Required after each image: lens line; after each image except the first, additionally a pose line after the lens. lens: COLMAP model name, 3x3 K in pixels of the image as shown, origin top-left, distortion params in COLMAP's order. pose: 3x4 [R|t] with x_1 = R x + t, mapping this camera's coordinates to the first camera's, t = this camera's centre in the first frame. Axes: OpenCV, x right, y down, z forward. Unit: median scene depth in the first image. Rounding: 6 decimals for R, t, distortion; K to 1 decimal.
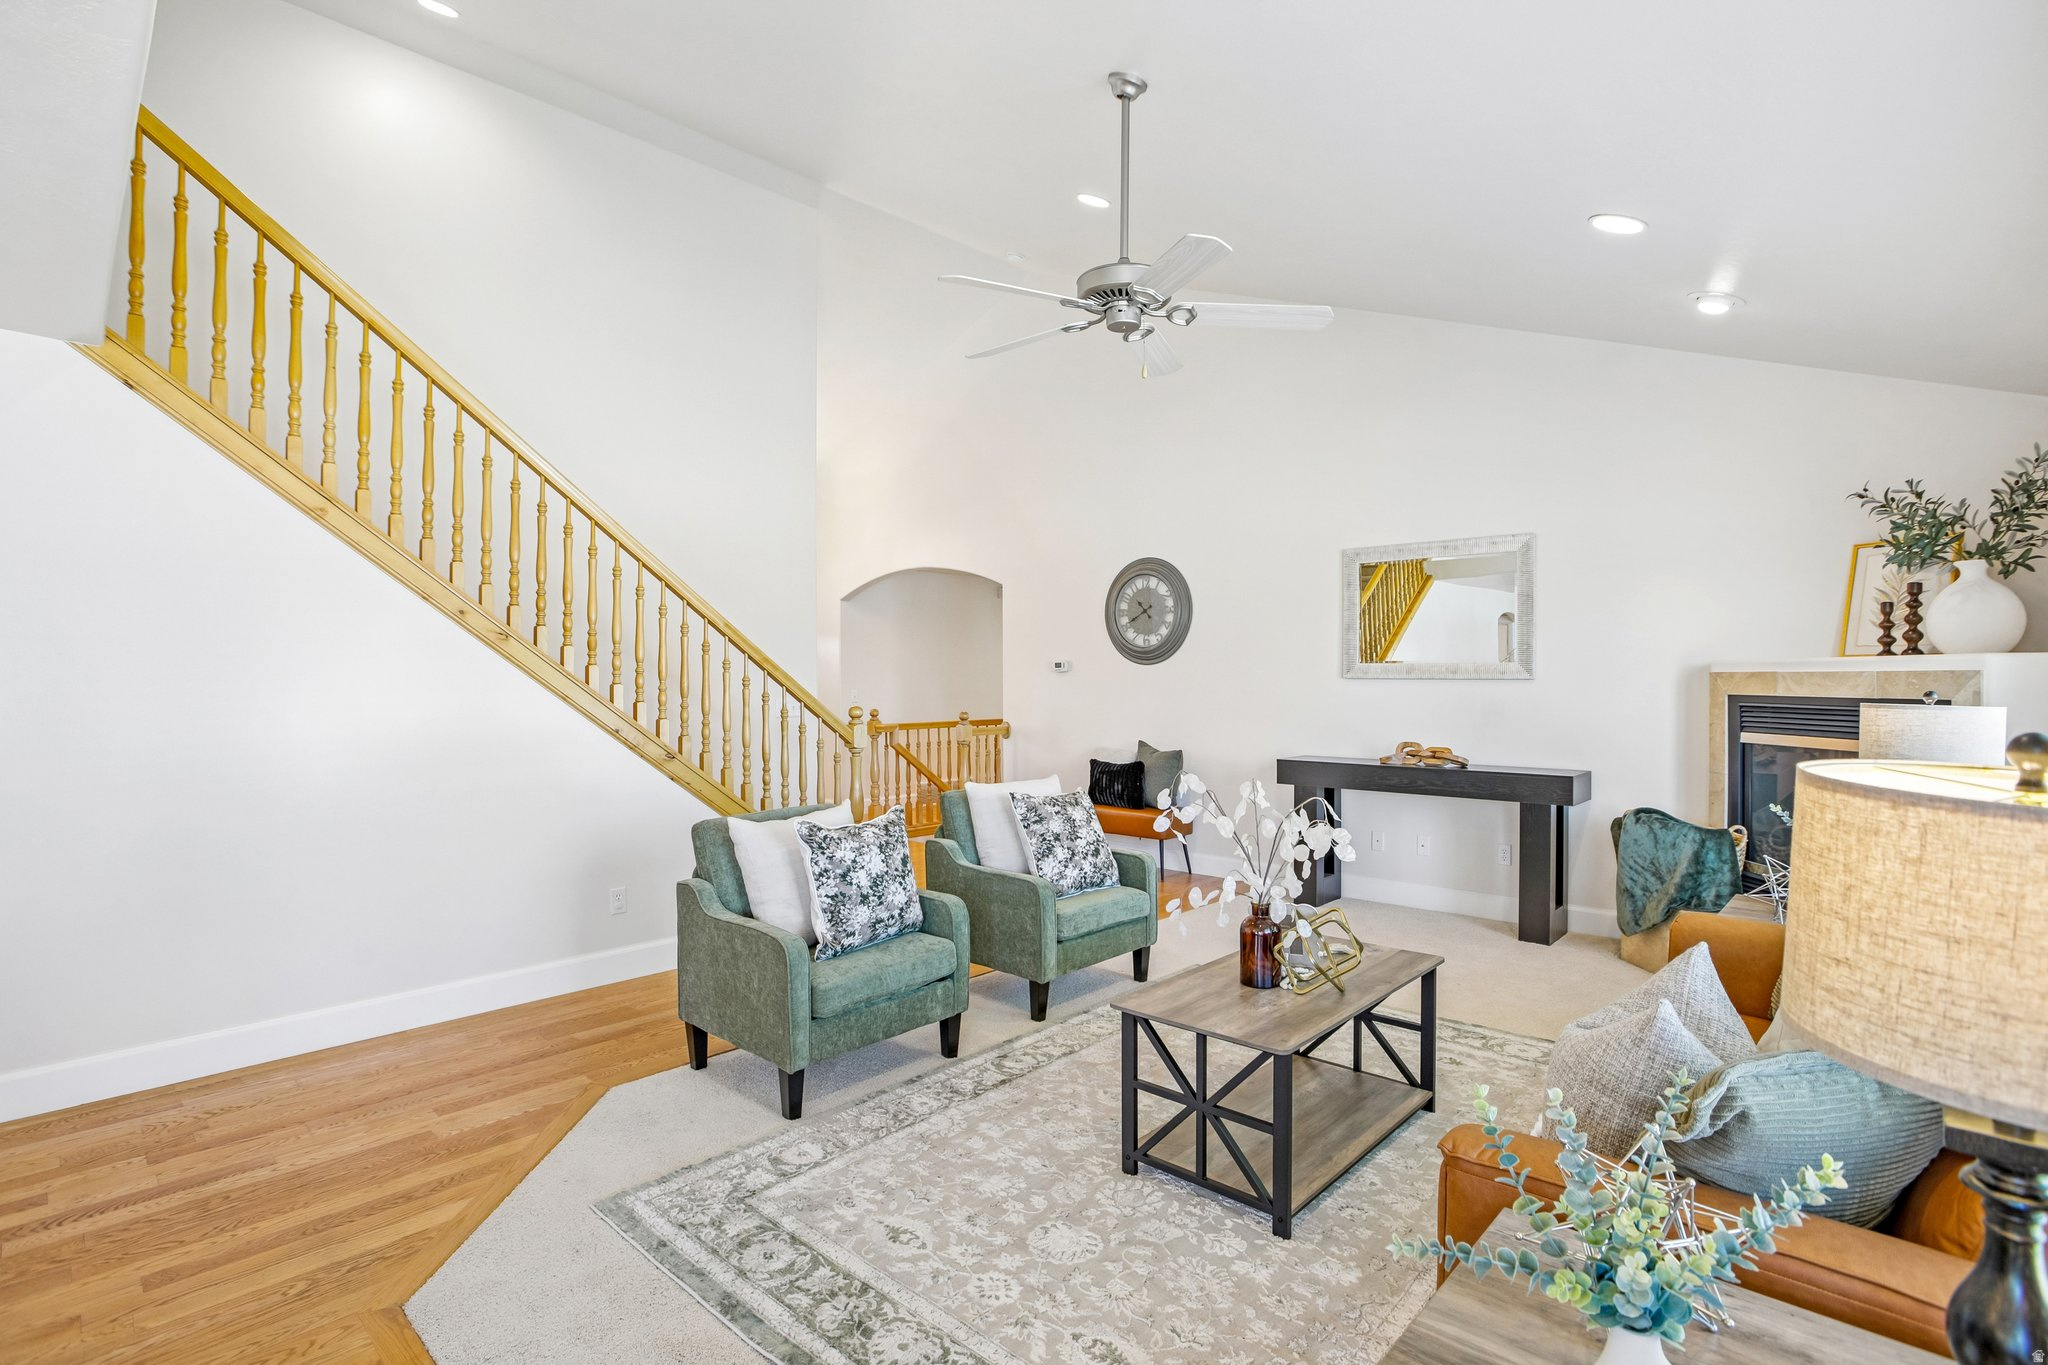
lens RADIAL K [[987.9, 0, 1025.8], [0, 987.9, 685.4], [0, 0, 1]] dist [-0.033733, 0.001640]
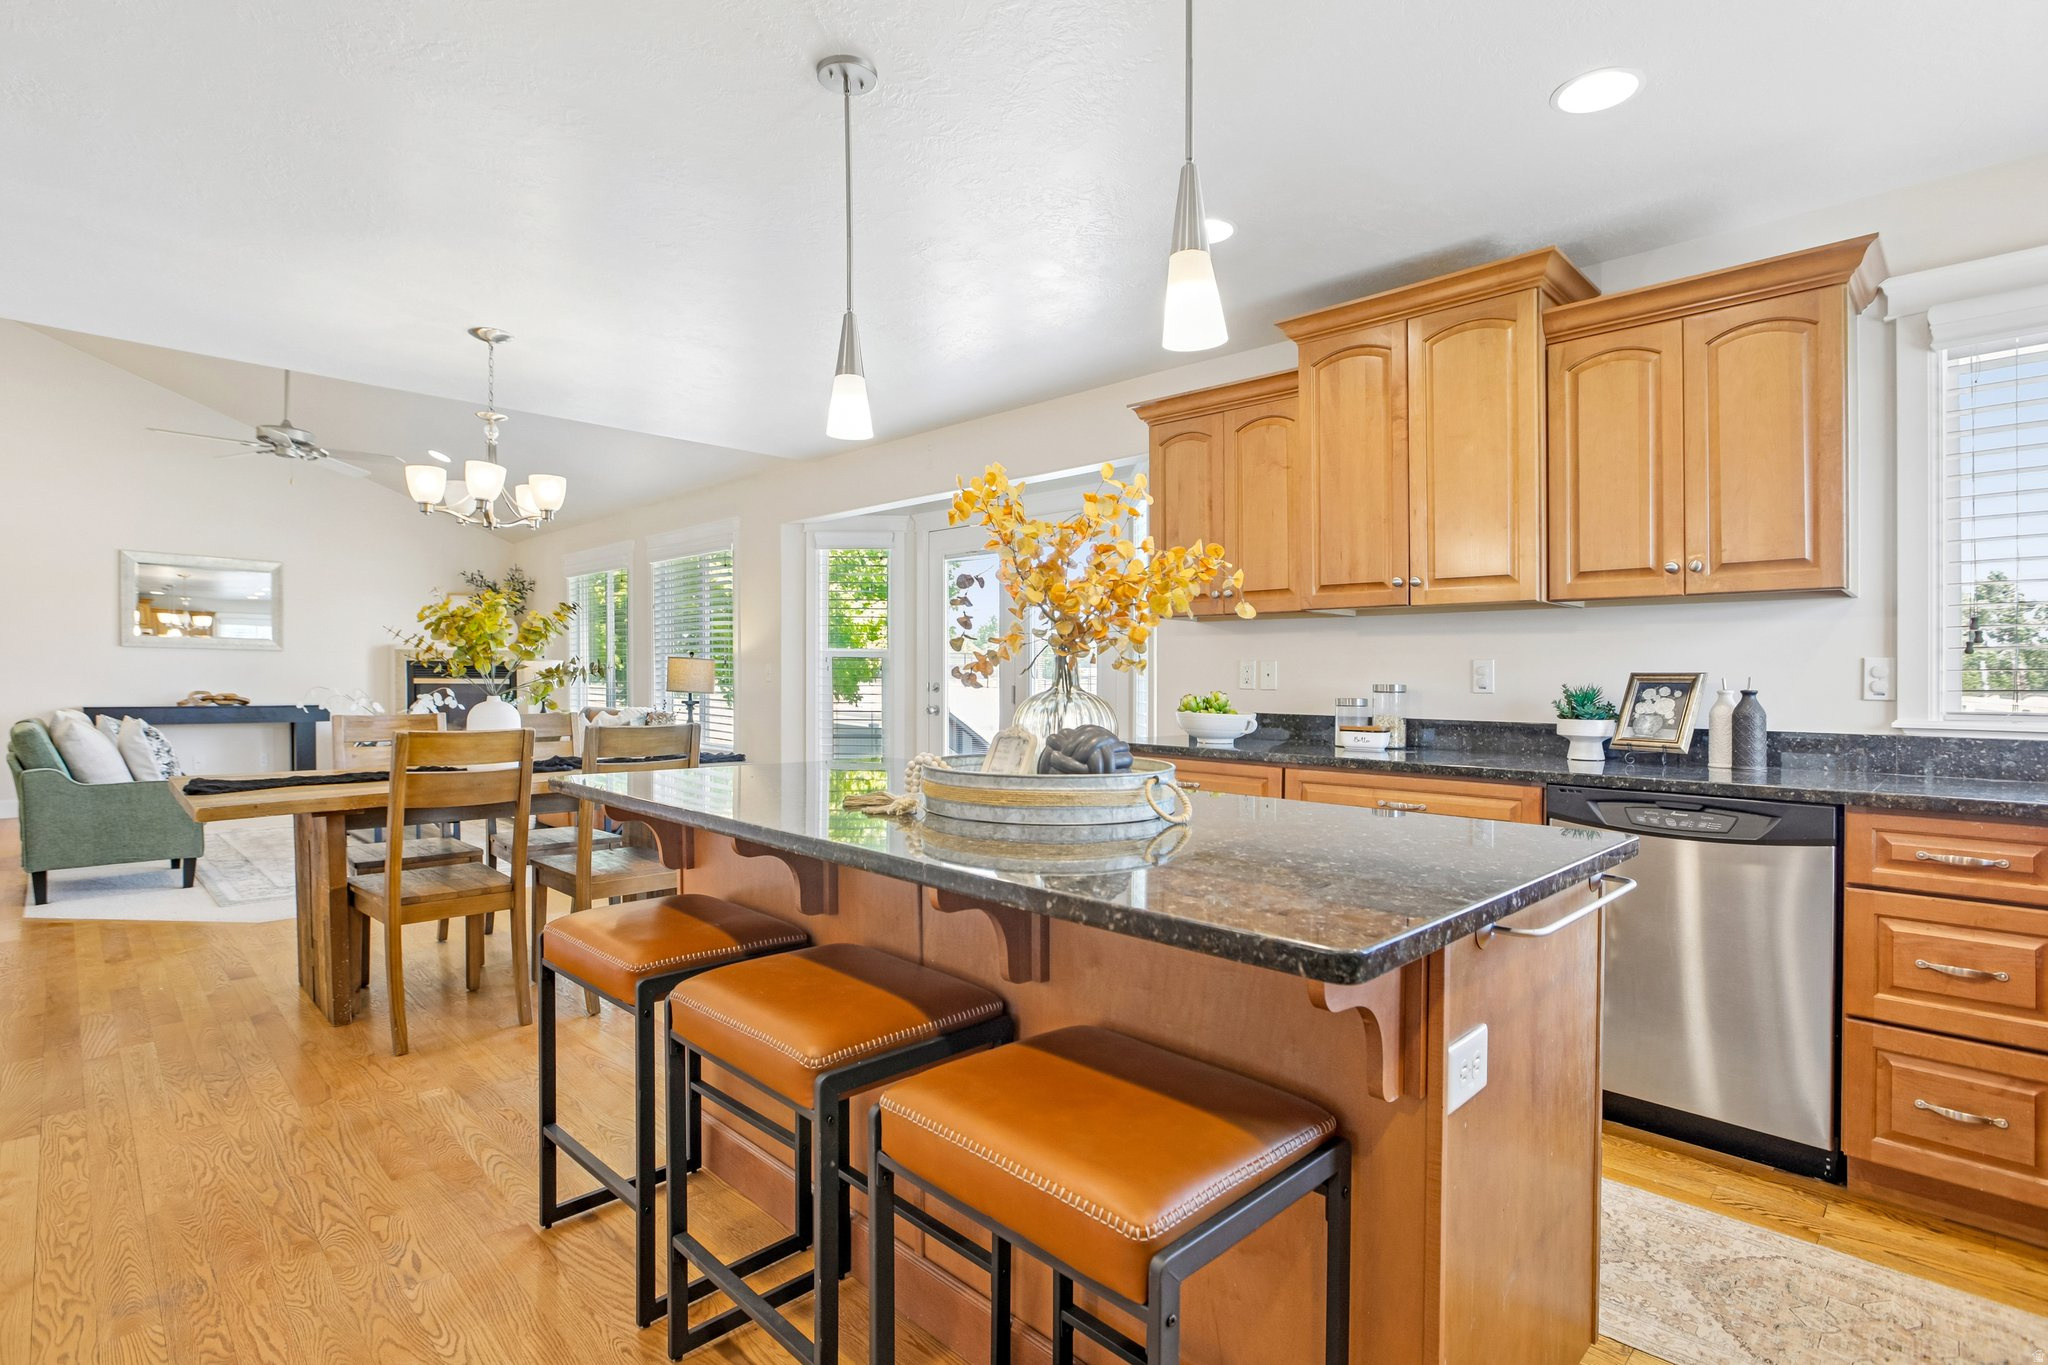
lens RADIAL K [[983.2, 0, 1008.1], [0, 983.2, 685.7], [0, 0, 1]] dist [-0.013878, 0.002262]
pose [[0.037491, -0.006030, 0.999279, -1.336508], [0.000138, 0.999982, 0.006029, 0.052181], [-0.999297, -0.000088, 0.037491, -0.365267]]
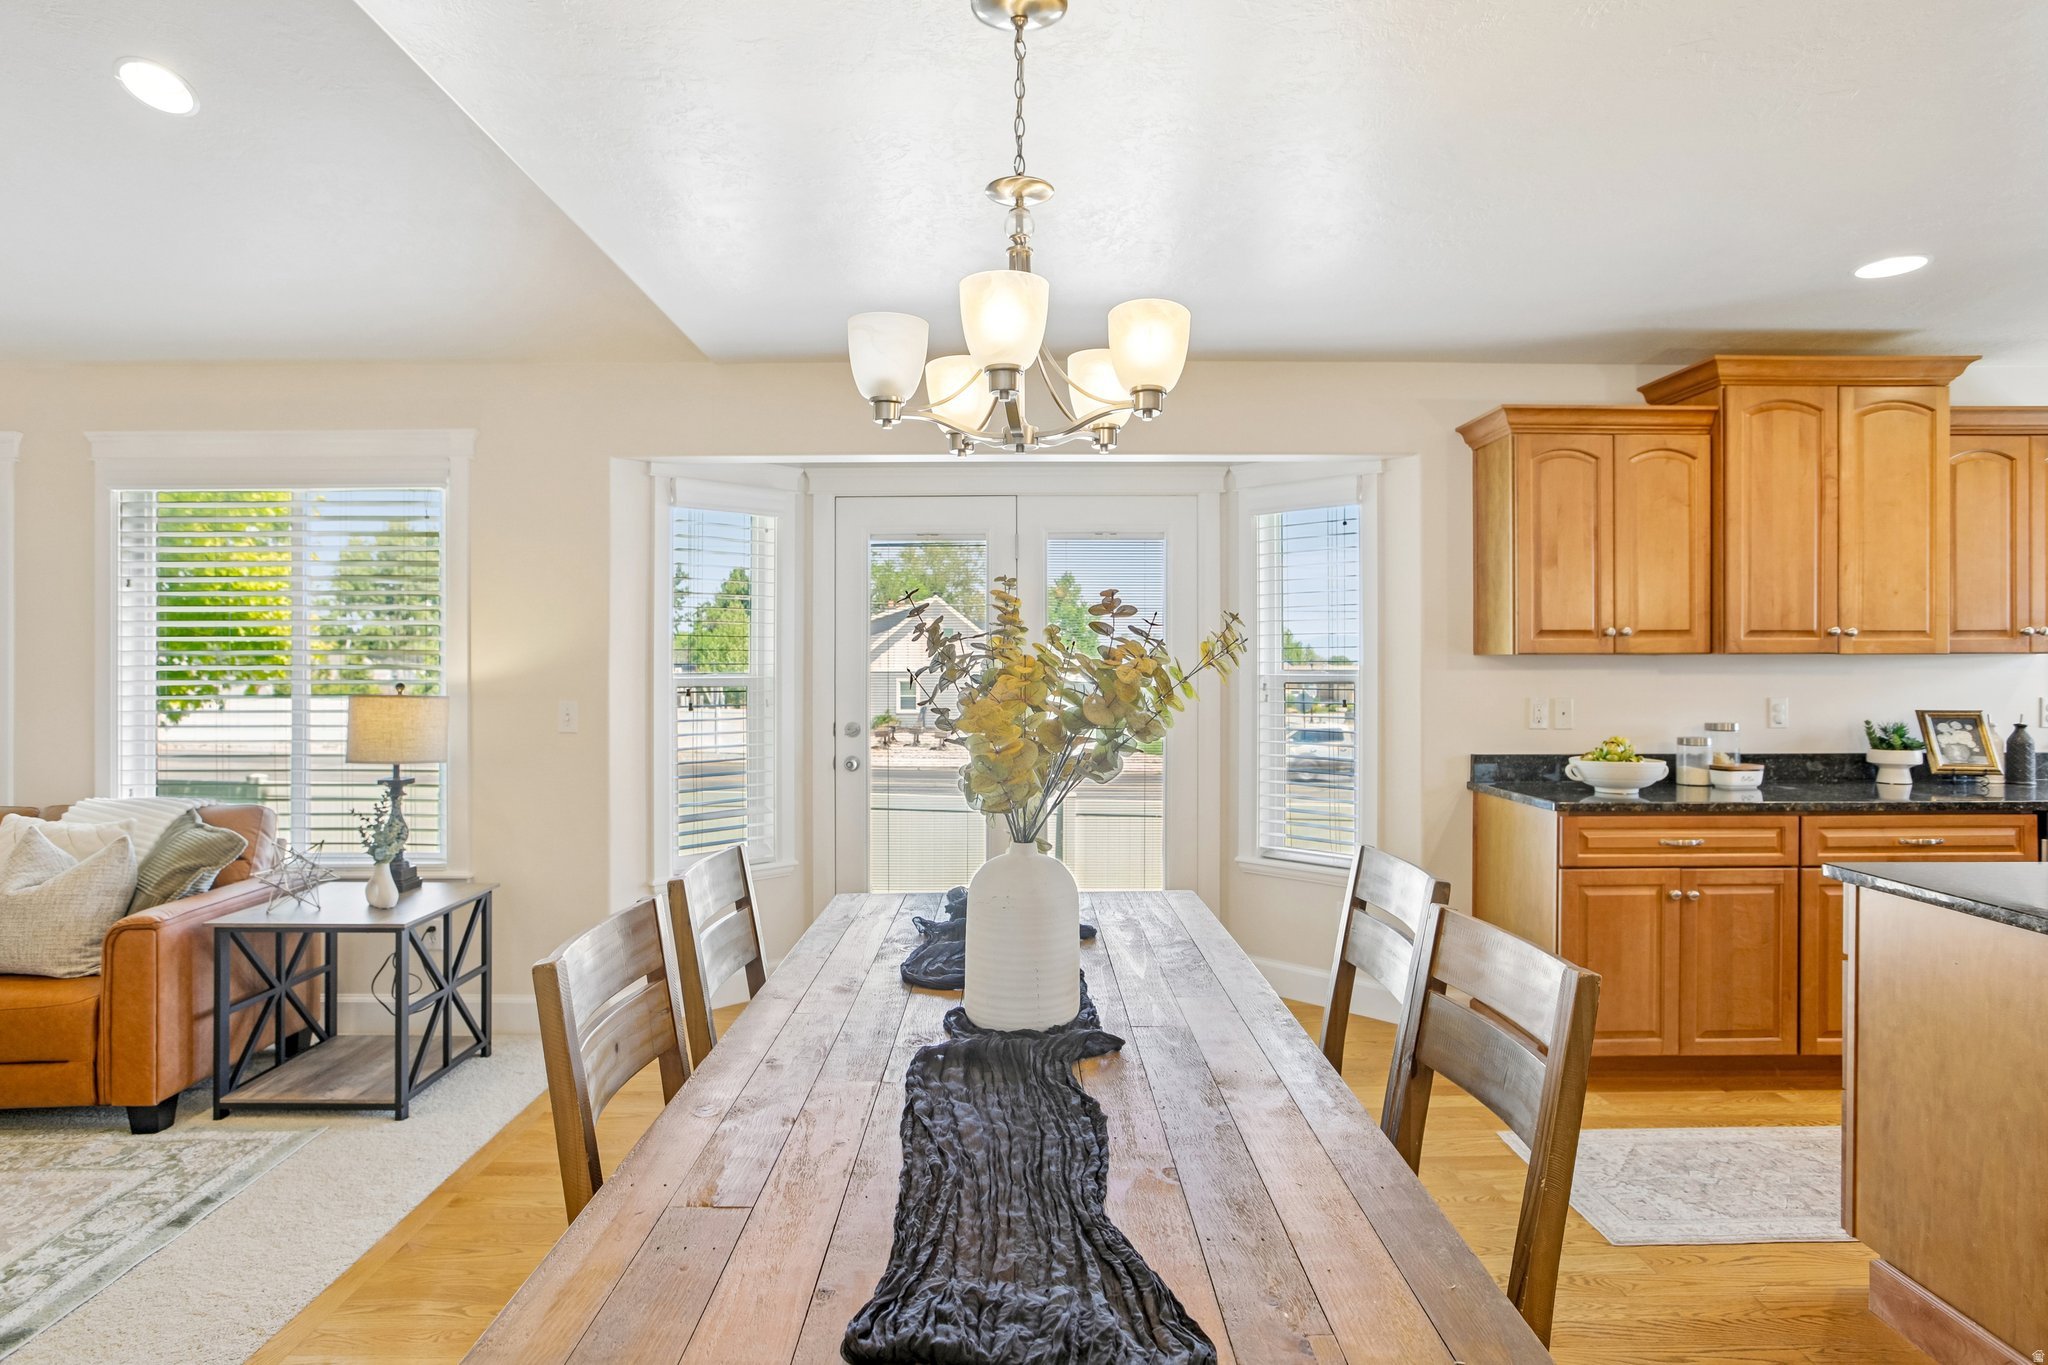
lens RADIAL K [[1088.2, 0, 1013.7], [0, 1088.2, 664.2], [0, 0, 1]] dist [-0.016737, 0.005403]
pose [[-0.690625, 0.006114, 0.723187, -0.769026], [0.012063, 0.999923, 0.003066, -0.004472], [-0.723113, 0.010841, -0.690645, 0.431982]]
